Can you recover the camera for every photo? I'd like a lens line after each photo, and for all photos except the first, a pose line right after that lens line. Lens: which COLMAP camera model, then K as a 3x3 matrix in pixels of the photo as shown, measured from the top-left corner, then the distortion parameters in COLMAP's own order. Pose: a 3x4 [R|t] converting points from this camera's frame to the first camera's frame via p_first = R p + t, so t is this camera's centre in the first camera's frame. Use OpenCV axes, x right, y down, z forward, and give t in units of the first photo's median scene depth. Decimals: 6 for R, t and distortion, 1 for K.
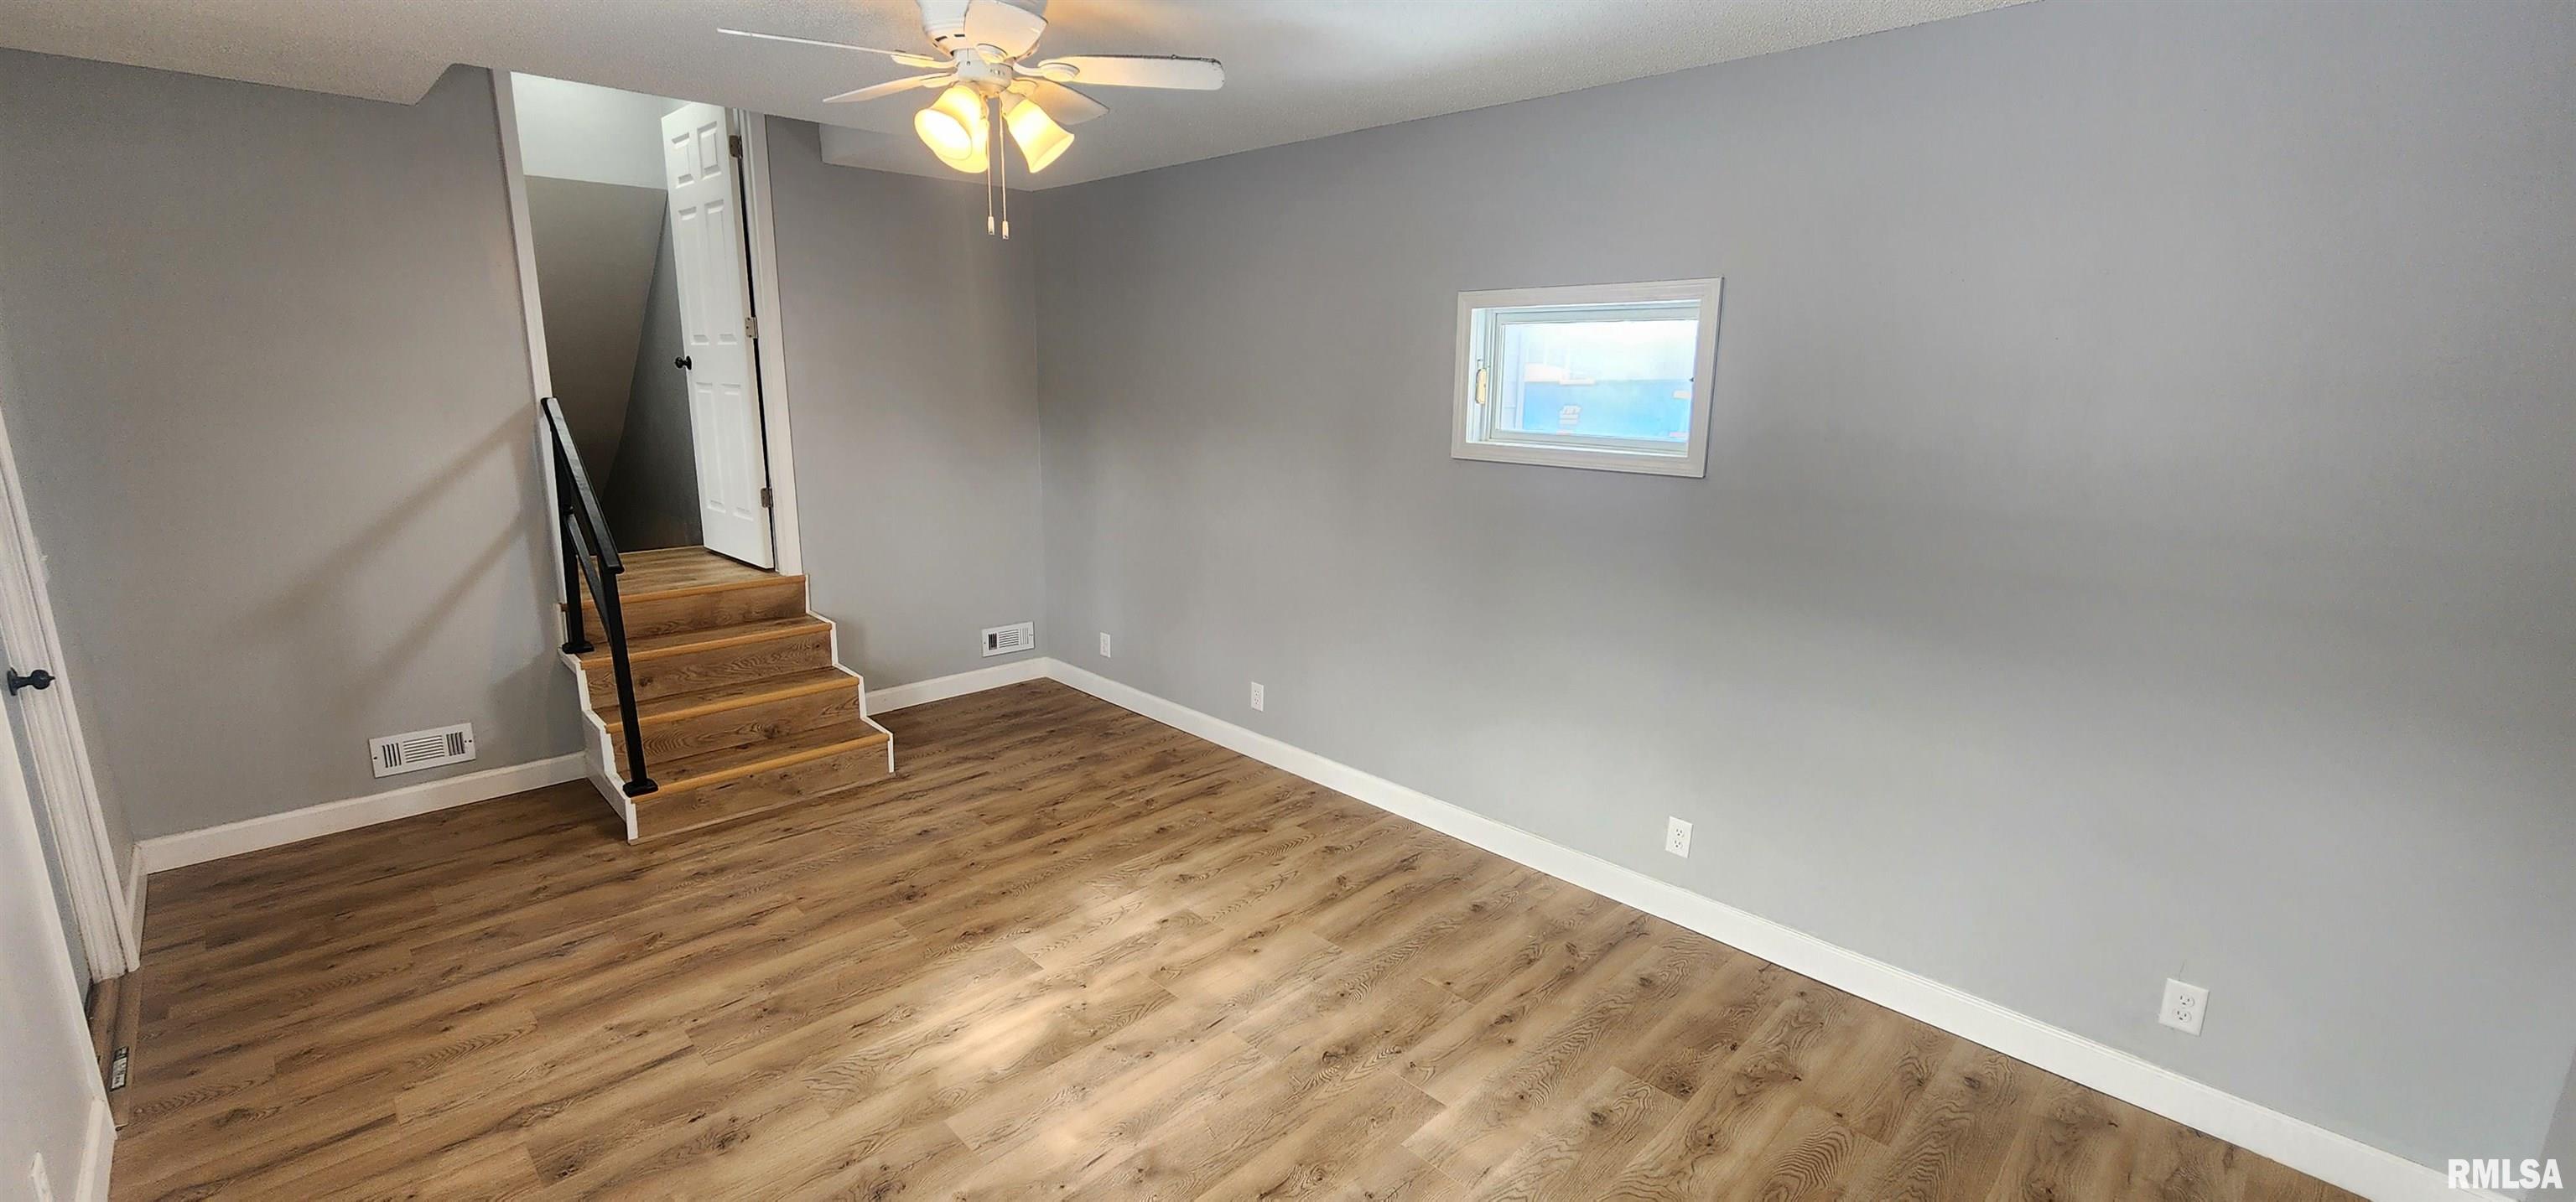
lens RADIAL K [[1058.0, 0, 1286.0], [0, 1058.0, 591.6], [0, 0, 1]] dist [0.000072, -0.000084]
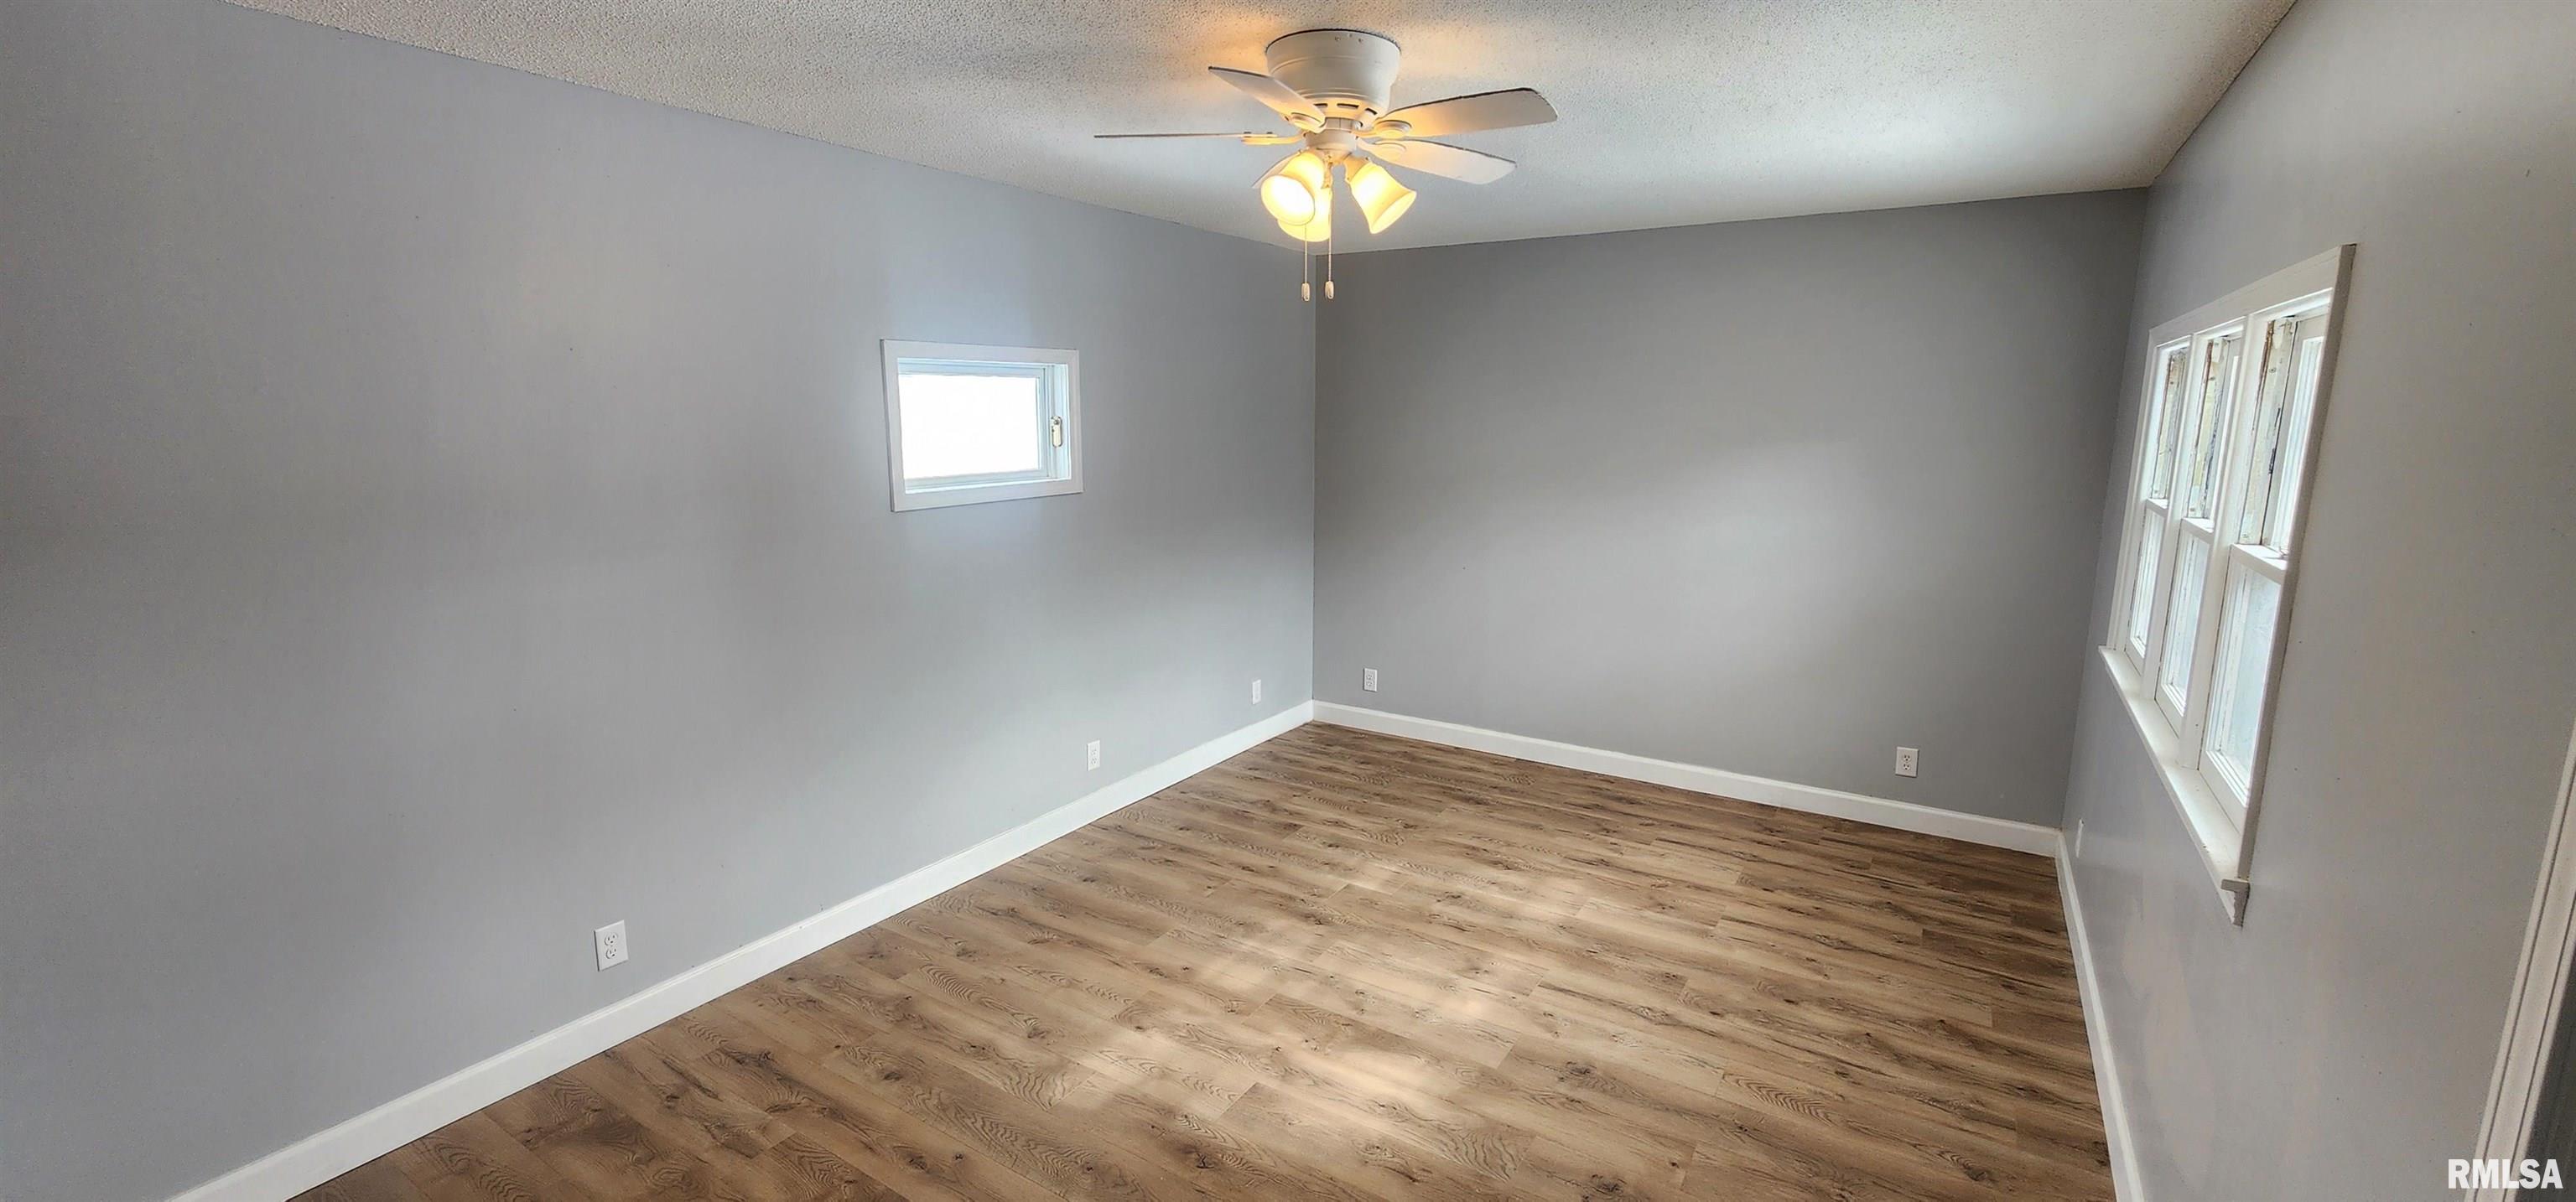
lens RADIAL K [[1058.0, 0, 1279.0], [0, 1058.0, 604.1], [0, 0, 1]] dist [0.000072, -0.000084]
pose [[-0.214051, -0.193878, 0.957389, -0.905791], [0.200055, 0.950629, 0.237237, -0.218971], [-0.956117, 0.242312, -0.164697, 0.911150]]
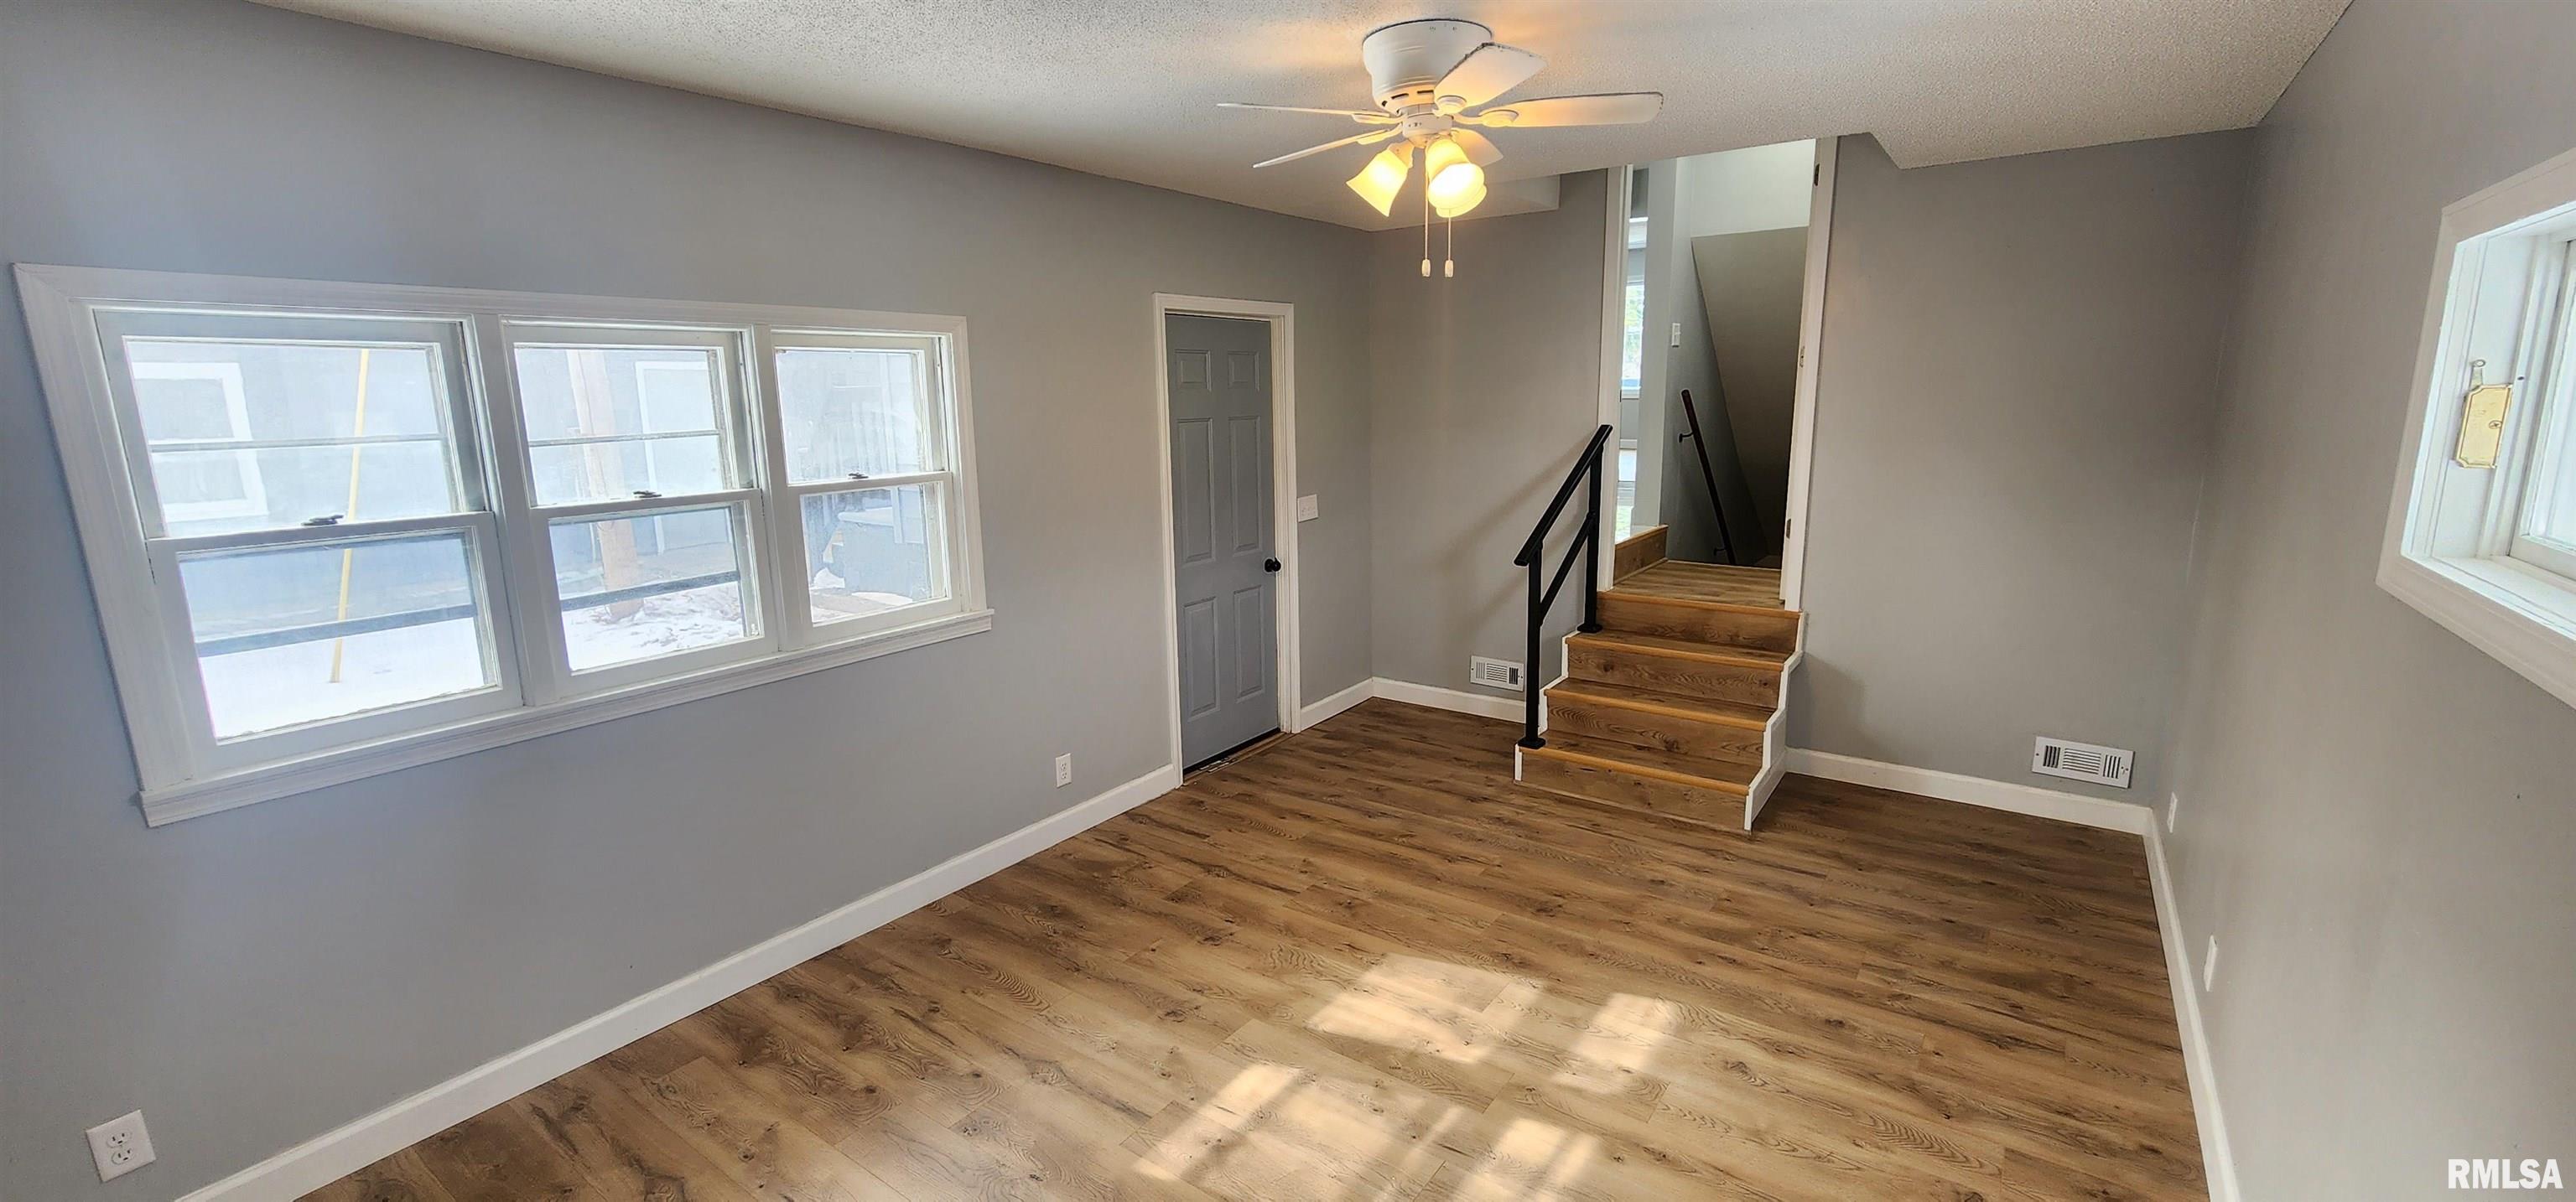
lens RADIAL K [[1058.0, 0, 1284.6], [0, 1058.0, 594.2], [0, 0, 1]] dist [0.000072, -0.000084]
pose [[0.162072, 0.169002, -0.972199, 0.553761], [-0.187273, 0.972587, 0.137850, -0.106416], [0.968845, 0.159725, 0.189279, 0.510090]]
